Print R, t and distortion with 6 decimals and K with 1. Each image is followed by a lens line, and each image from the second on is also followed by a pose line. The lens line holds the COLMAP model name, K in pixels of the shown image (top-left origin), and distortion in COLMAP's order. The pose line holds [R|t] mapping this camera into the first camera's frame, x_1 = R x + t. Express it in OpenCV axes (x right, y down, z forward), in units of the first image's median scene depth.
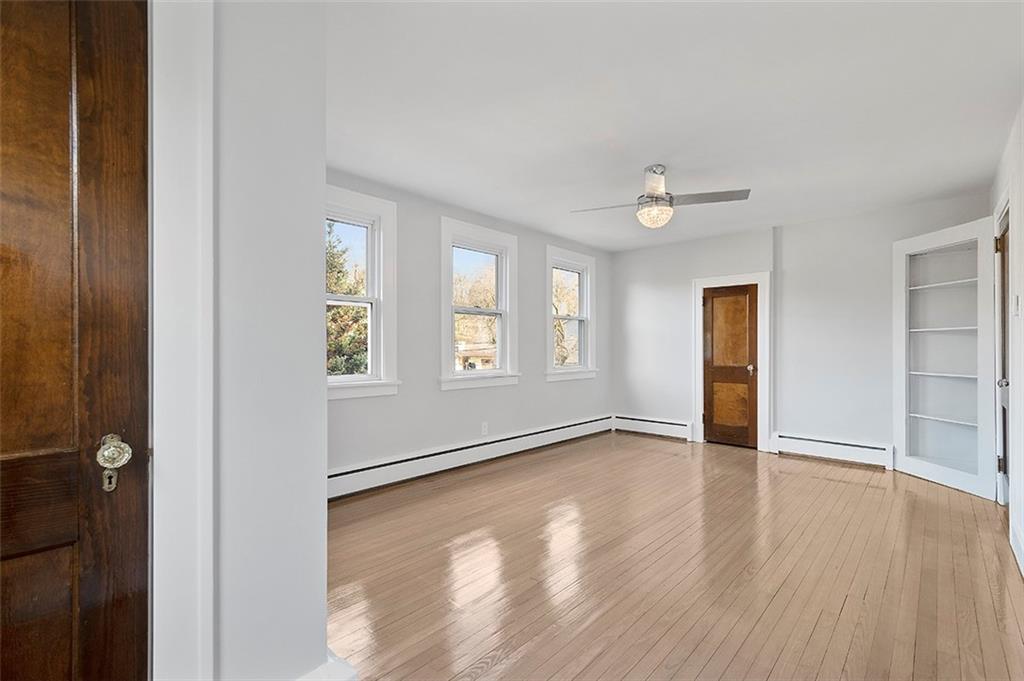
lens RADIAL K [[445.4, 0, 490.9], [0, 445.4, 354.0], [0, 0, 1]] dist [0.008578, 0.000525]
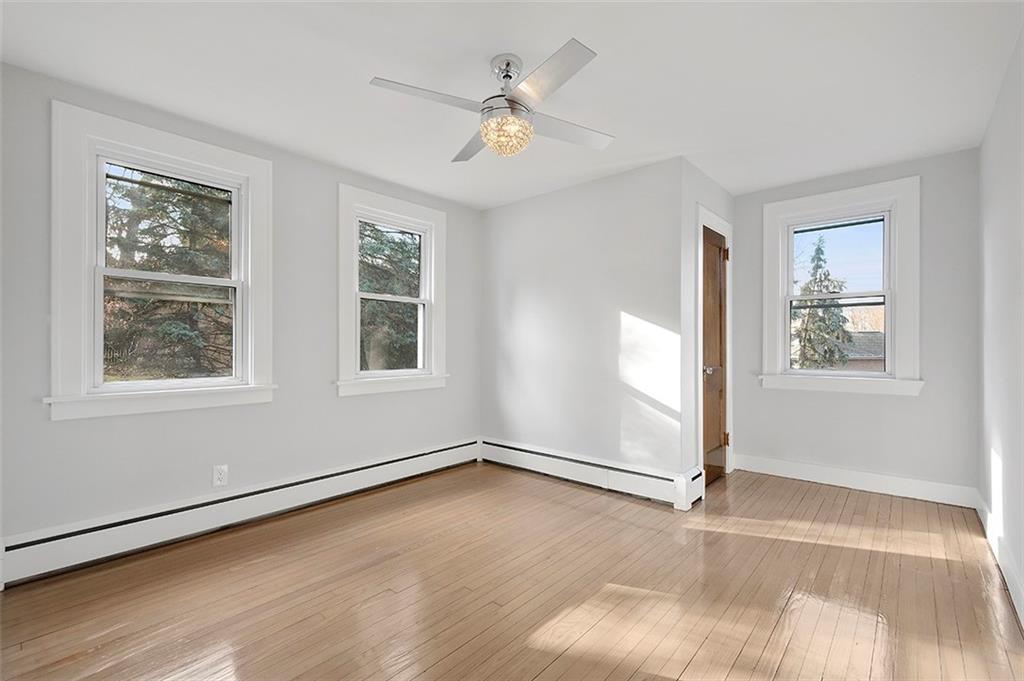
lens RADIAL K [[445.4, 0, 514.8], [0, 445.4, 342.5], [0, 0, 1]] dist [0.008578, 0.000525]
pose [[0.998665, -0.001022, 0.051647, 0.183014], [0.001898, 0.999855, -0.016907, -0.001970], [-0.051623, 0.016983, 0.998522, 0.183848]]
